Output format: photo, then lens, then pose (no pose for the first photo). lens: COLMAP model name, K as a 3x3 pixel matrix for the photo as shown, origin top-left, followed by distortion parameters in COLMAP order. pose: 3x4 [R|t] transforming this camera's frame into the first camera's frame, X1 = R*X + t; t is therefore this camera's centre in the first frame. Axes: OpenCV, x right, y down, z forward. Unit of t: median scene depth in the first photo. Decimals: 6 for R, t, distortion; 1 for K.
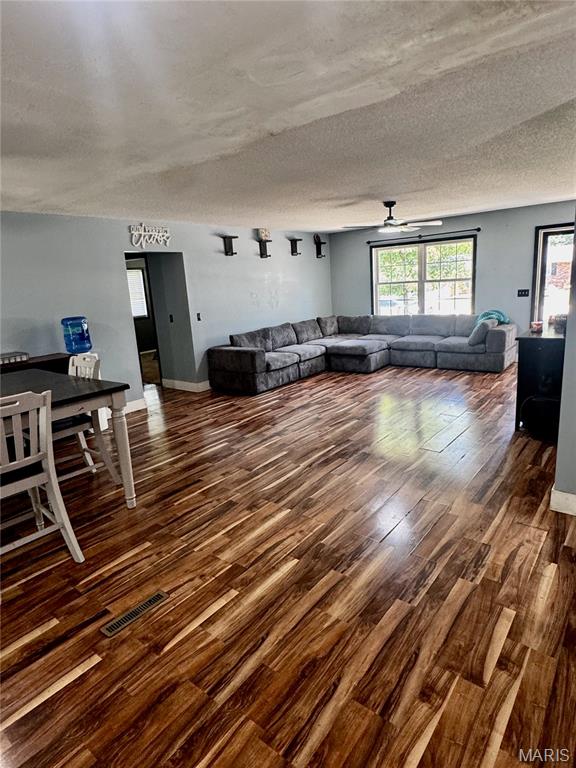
lens RADIAL K [[440.4, 0, 291.7], [0, 440.4, 385.1], [0, 0, 1]] dist [-0.000117, 0.000750]
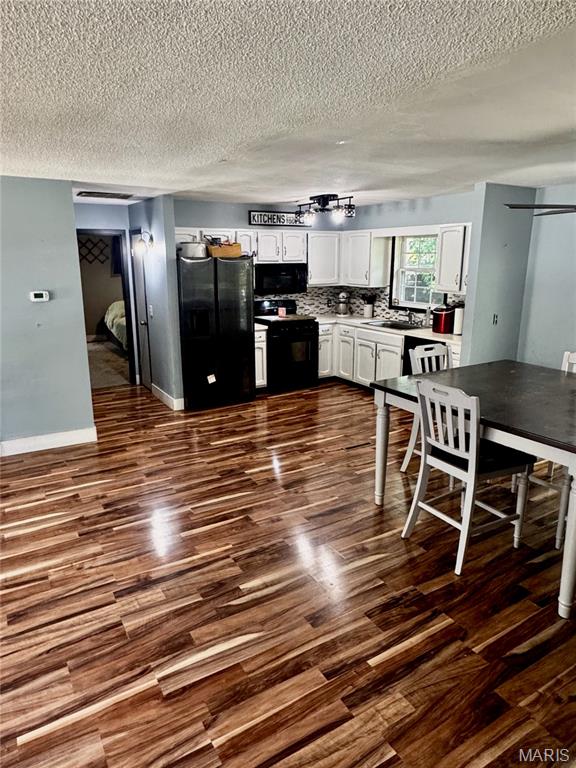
lens RADIAL K [[506.9, 0, 290.5], [0, 506.9, 377.6], [0, 0, 1]] dist [0.000492, -0.001312]
pose [[-0.936084, -0.020604, 0.351172, -0.840080], [0.135485, 0.900154, 0.413964, -0.708645], [-0.324638, 0.435083, -0.839829, 2.796253]]
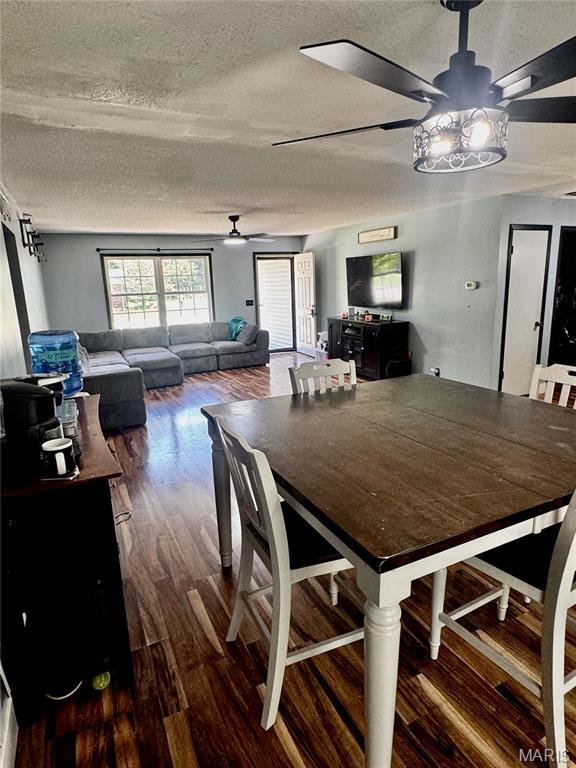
lens RADIAL K [[440.4, 0, 289.6], [0, 440.4, 379.8], [0, 0, 1]] dist [-0.000117, 0.000750]
pose [[0.442035, -0.150309, 0.884315, -0.279036], [0.215010, 0.974875, 0.058227, -0.020512], [-0.870848, 0.164398, 0.463246, 0.168432]]
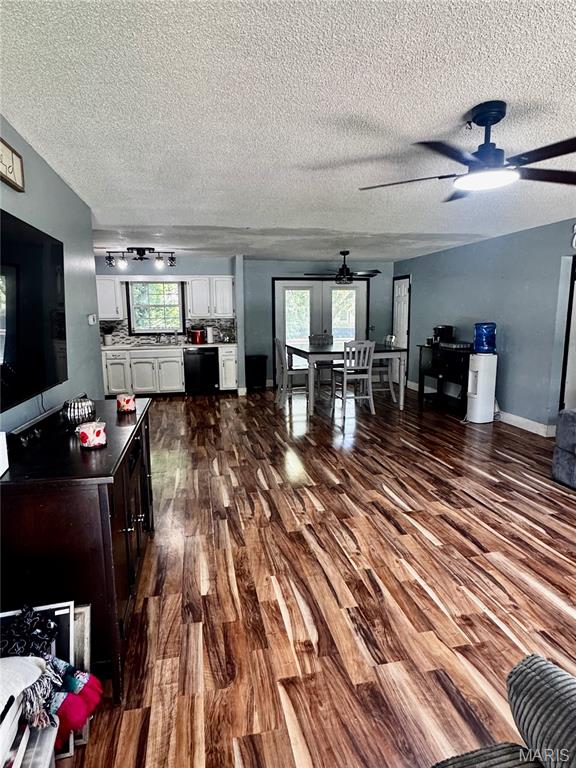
lens RADIAL K [[440.4, 0, 288.2], [0, 440.4, 386.6], [0, 0, 1]] dist [-0.000117, 0.000750]
pose [[-0.634768, 0.196899, -0.747195, 1.664559], [-0.128297, 0.926710, 0.353197, -0.758525], [0.761977, 0.320061, -0.562984, 2.903905]]
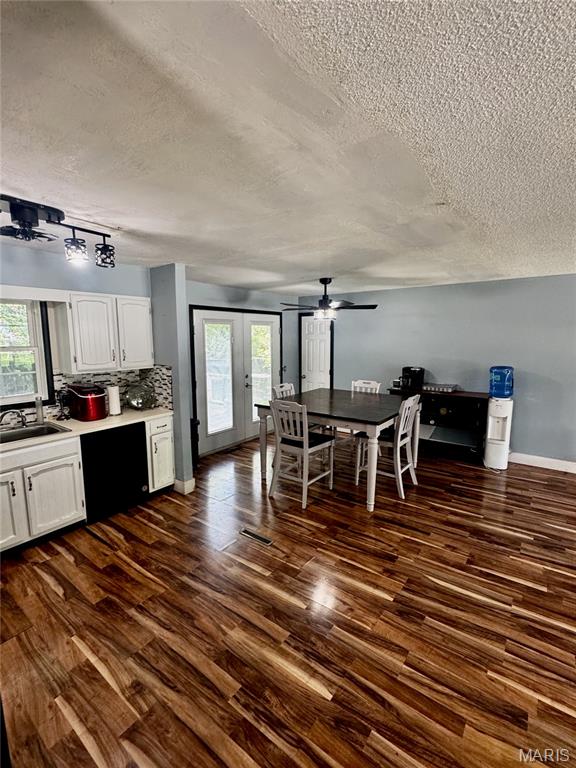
lens RADIAL K [[350.6, 0, 286.6], [0, 350.6, 382.8], [0, 0, 1]] dist [-0.001075, -0.000551]
pose [[0.028362, 0.191124, -0.981156, 0.872220], [-0.224637, 0.957663, 0.180054, -0.333304], [0.974030, 0.215297, 0.070095, 0.874813]]
